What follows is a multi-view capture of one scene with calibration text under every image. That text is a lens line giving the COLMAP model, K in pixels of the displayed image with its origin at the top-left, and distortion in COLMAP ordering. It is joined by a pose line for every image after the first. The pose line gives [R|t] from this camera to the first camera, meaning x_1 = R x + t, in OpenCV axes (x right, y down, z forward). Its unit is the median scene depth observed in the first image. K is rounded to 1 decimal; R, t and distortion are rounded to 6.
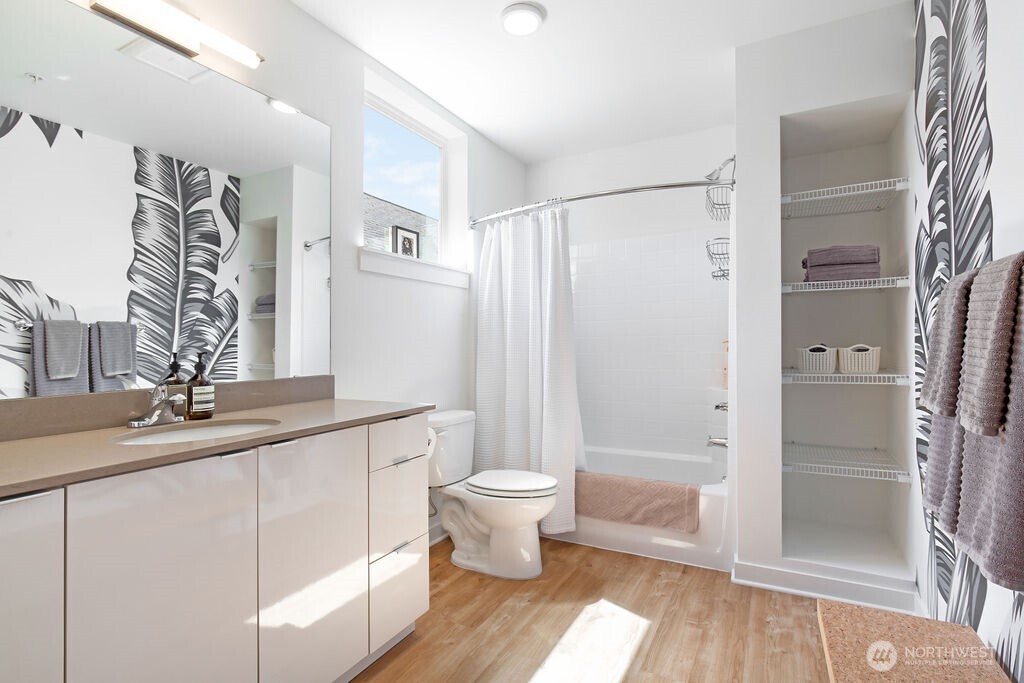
lens RADIAL K [[522.4, 0, 511.4], [0, 522.4, 343.3], [0, 0, 1]] dist [0.003630, 0.000139]
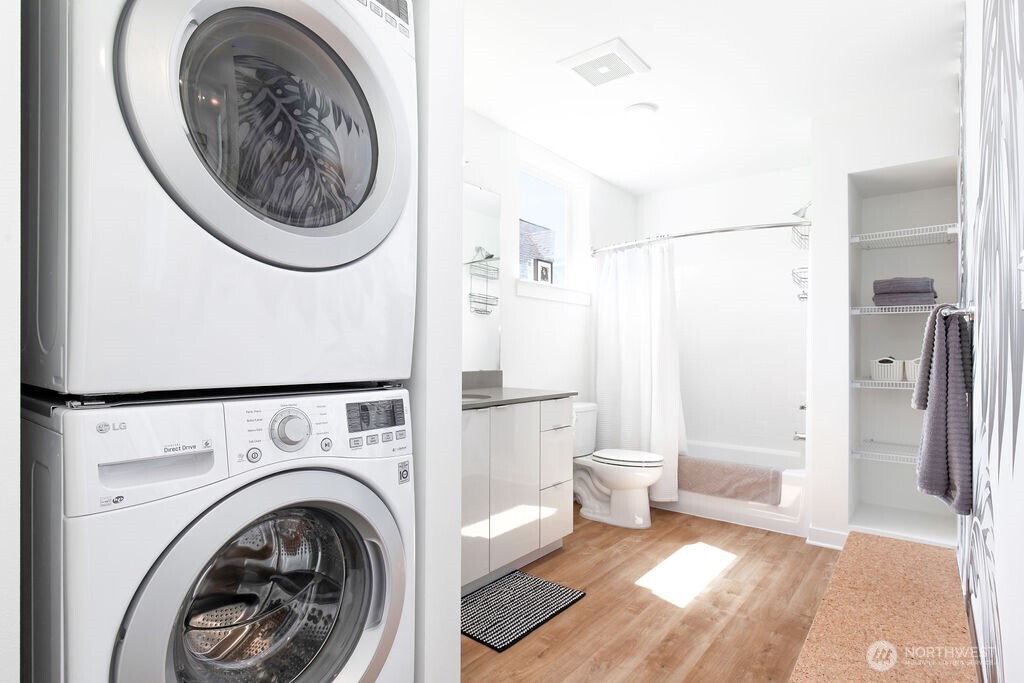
lens RADIAL K [[532.2, 0, 505.2], [0, 532.2, 322.2], [0, 0, 1]] dist [-0.014579, 0.000500]
pose [[0.980478, 0.010873, -0.196330, -0.042647], [-0.020540, 0.998671, -0.047269, -0.001816], [0.195555, 0.050378, 0.979398, -0.382965]]
